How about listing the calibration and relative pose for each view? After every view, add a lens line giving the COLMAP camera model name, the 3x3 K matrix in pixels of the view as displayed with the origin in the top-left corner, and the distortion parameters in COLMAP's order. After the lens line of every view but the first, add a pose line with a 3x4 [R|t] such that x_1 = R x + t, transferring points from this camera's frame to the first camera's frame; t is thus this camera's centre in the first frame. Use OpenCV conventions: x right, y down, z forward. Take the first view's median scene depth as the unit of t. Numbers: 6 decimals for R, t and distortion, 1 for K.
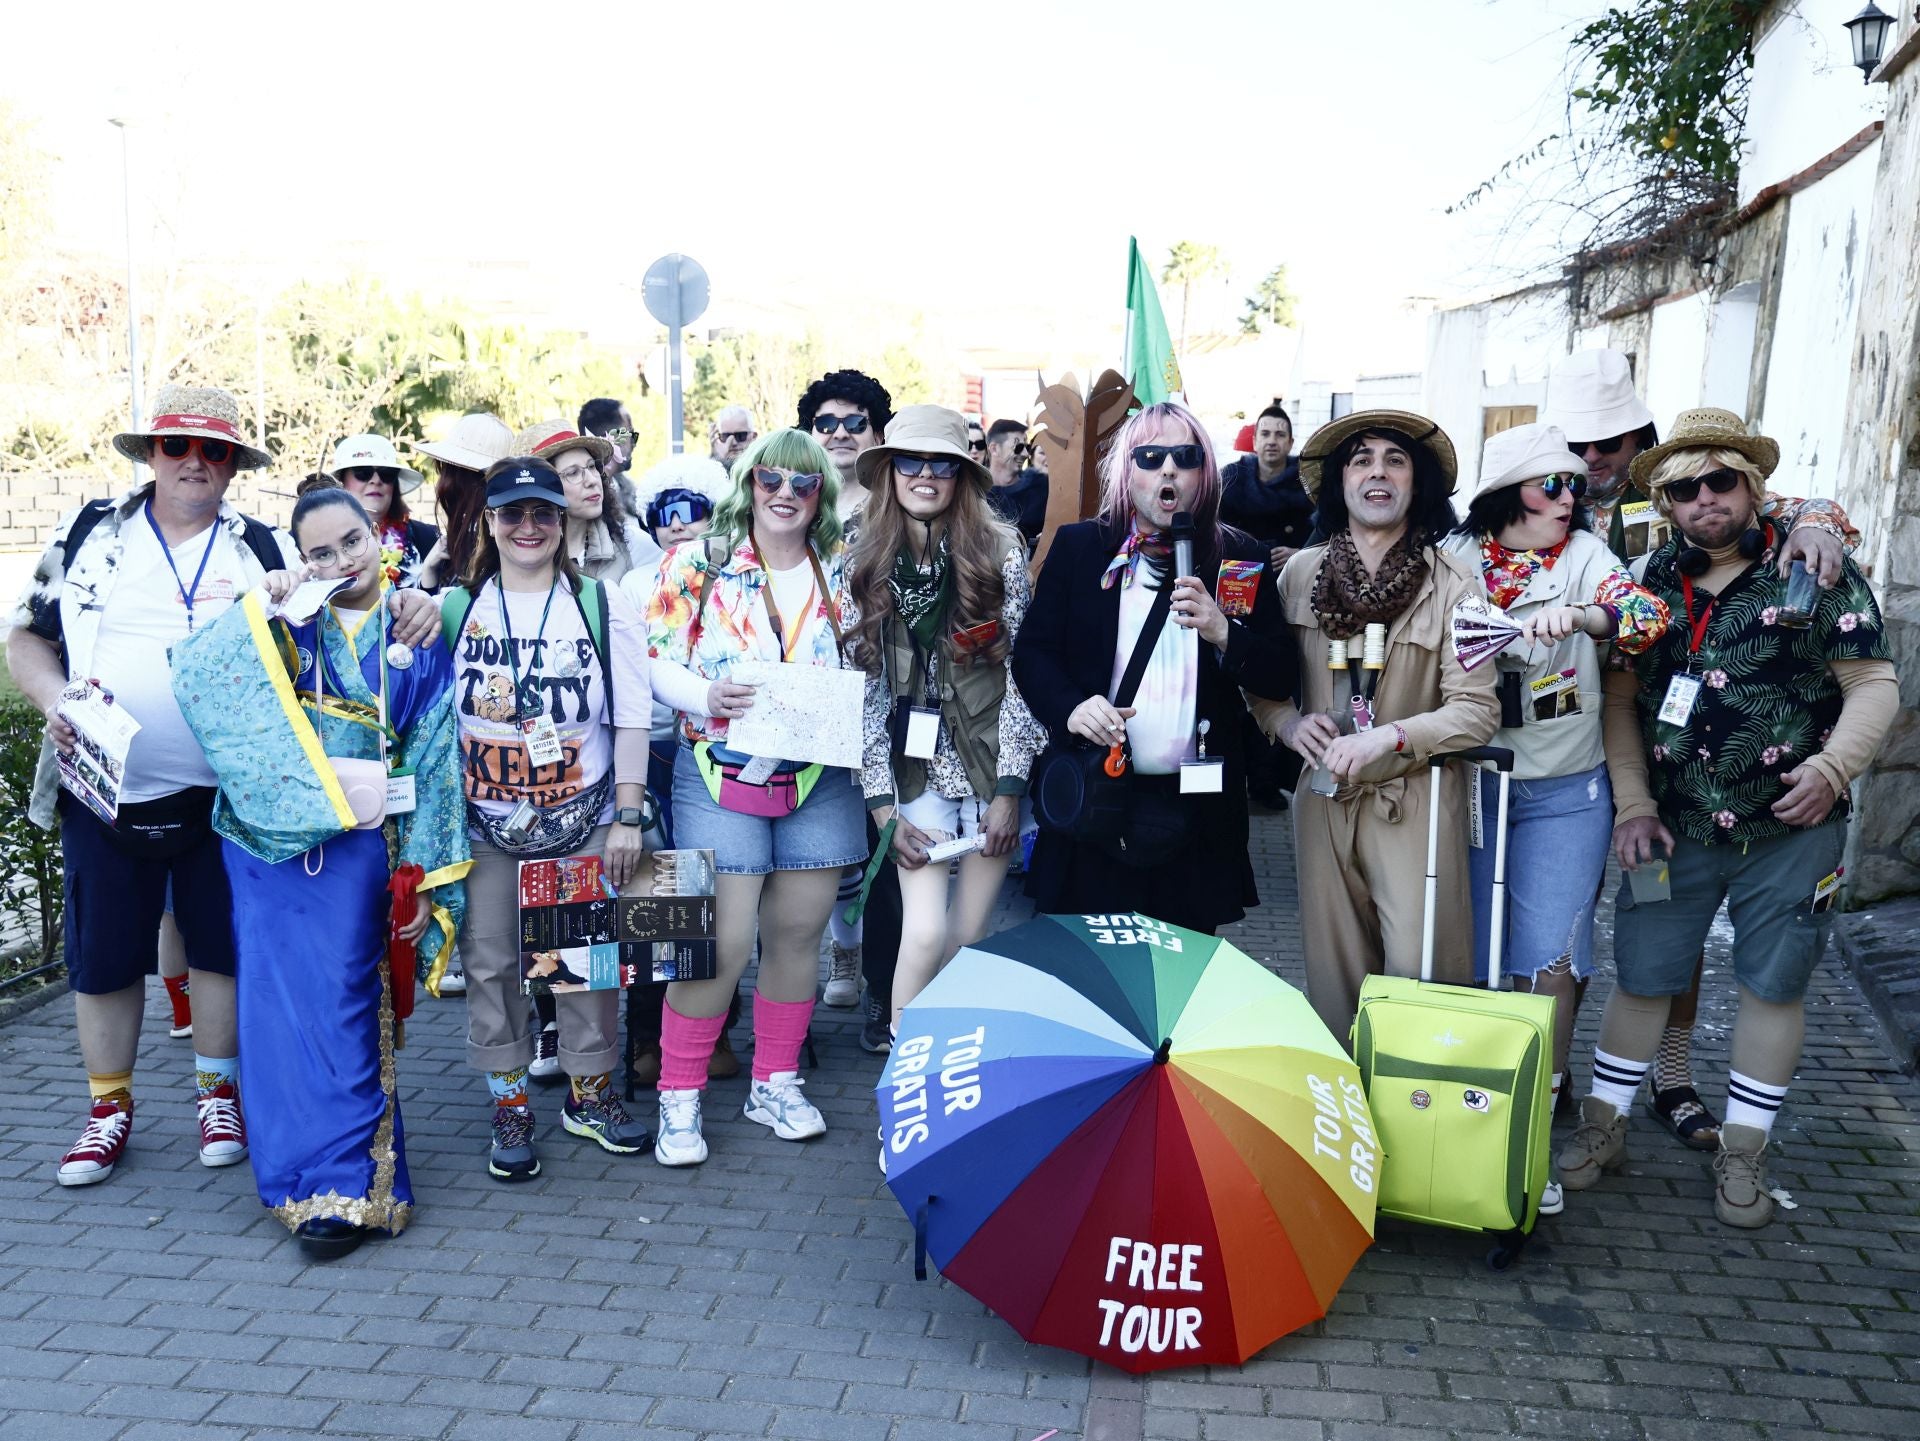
lens RADIAL K [[1856.3, 0, 913.7], [0, 1856.3, 760.4], [0, 0, 1]] dist [-0.005009, 0.014601]
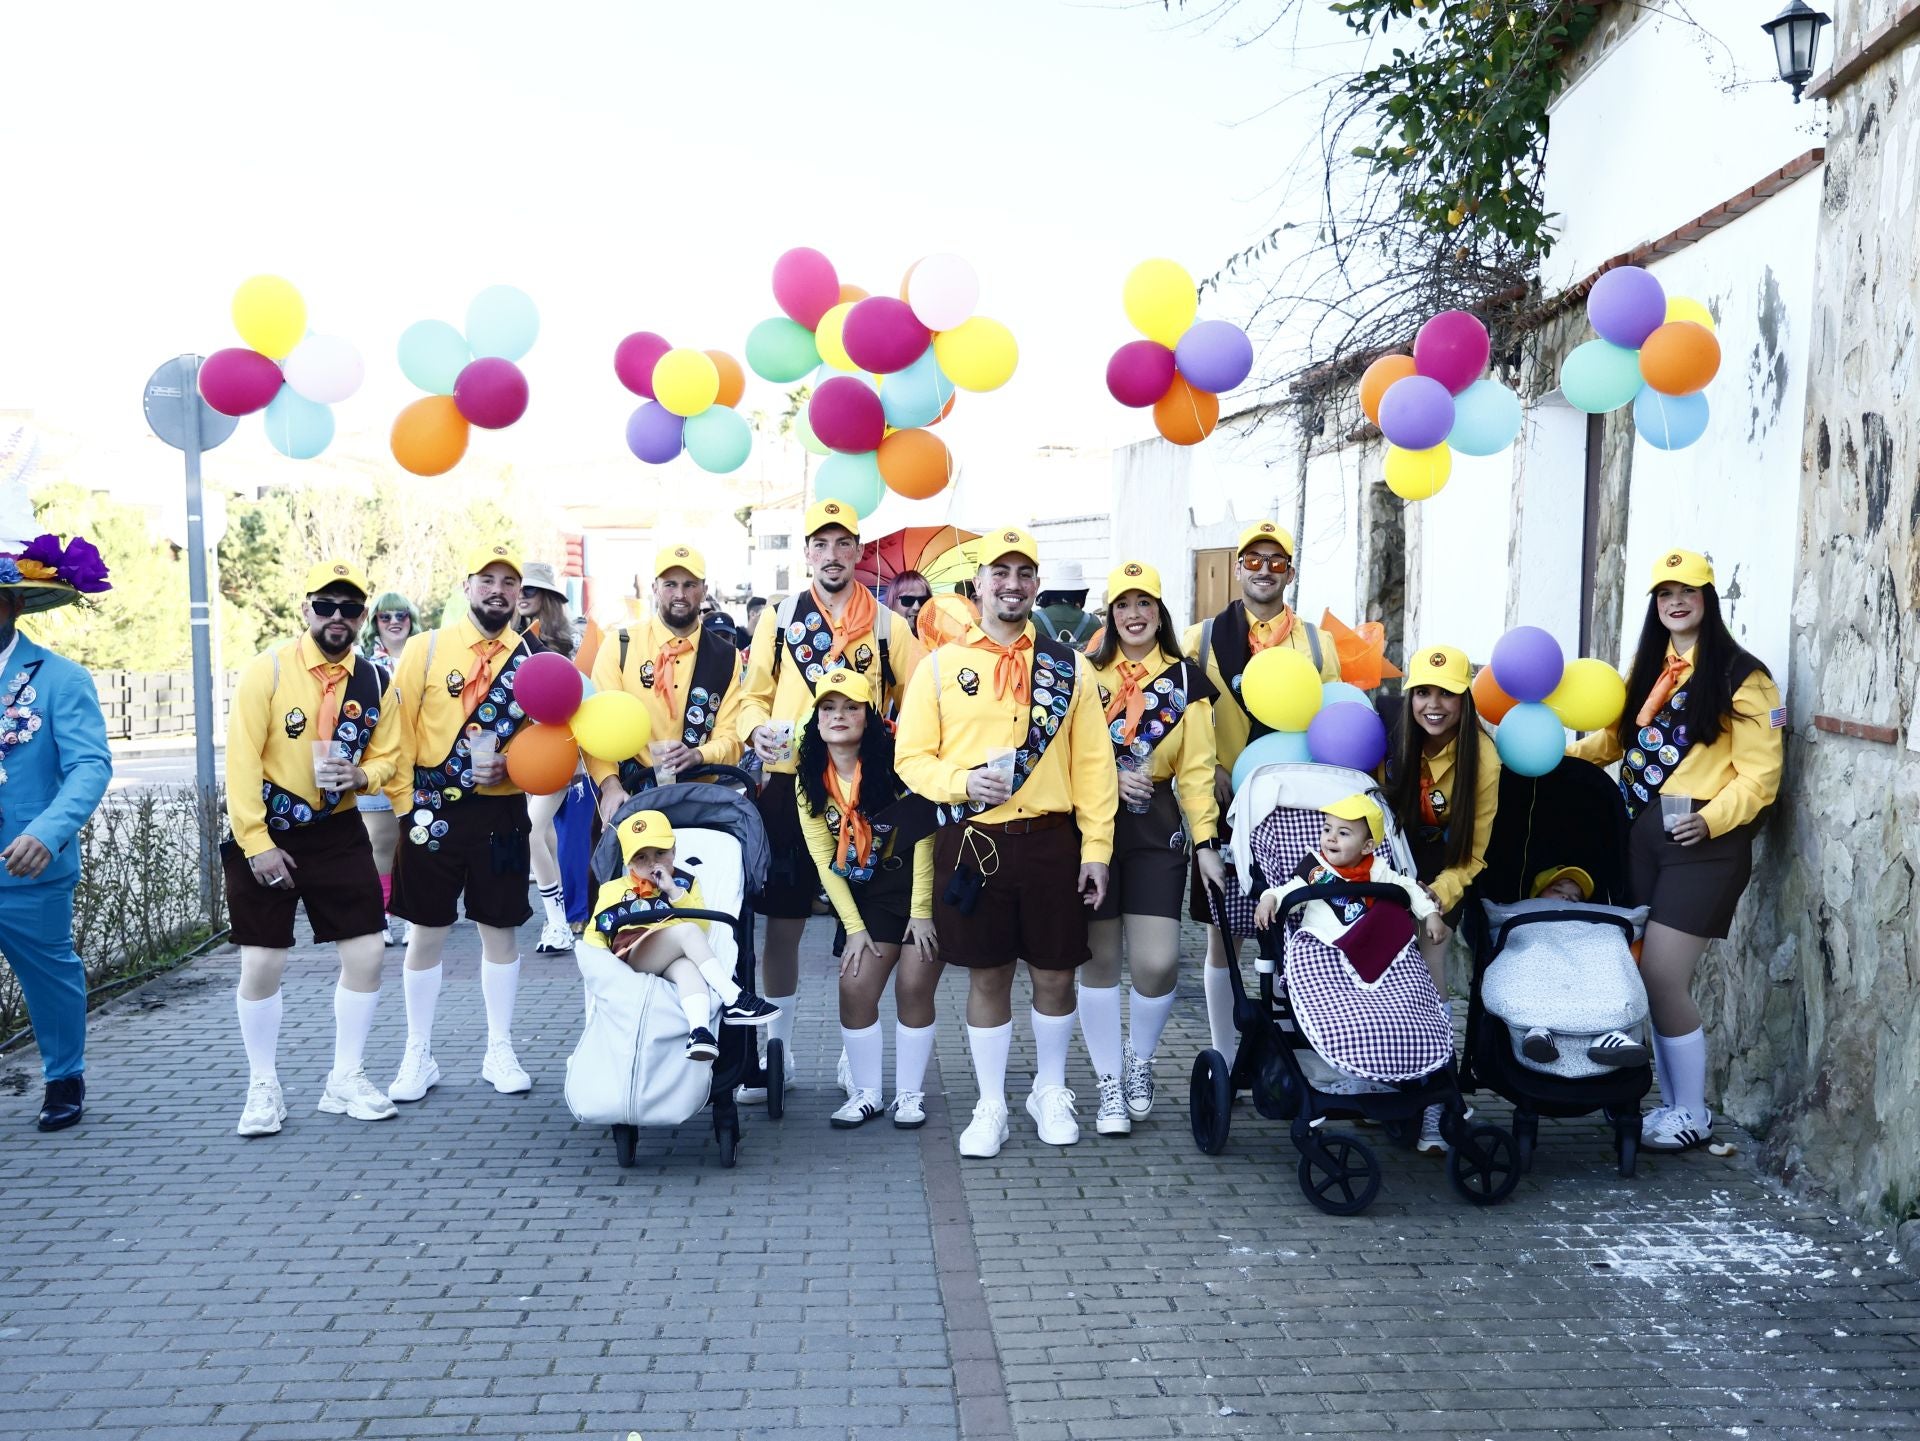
lens RADIAL K [[1856.3, 0, 913.7], [0, 1856.3, 760.4], [0, 0, 1]] dist [-0.005009, 0.014601]
pose [[0.974950, -0.036591, 0.219394, -0.016271], [0.056593, 0.994722, -0.085585, -0.034226], [-0.215105, 0.095857, 0.971875, 0.256336]]
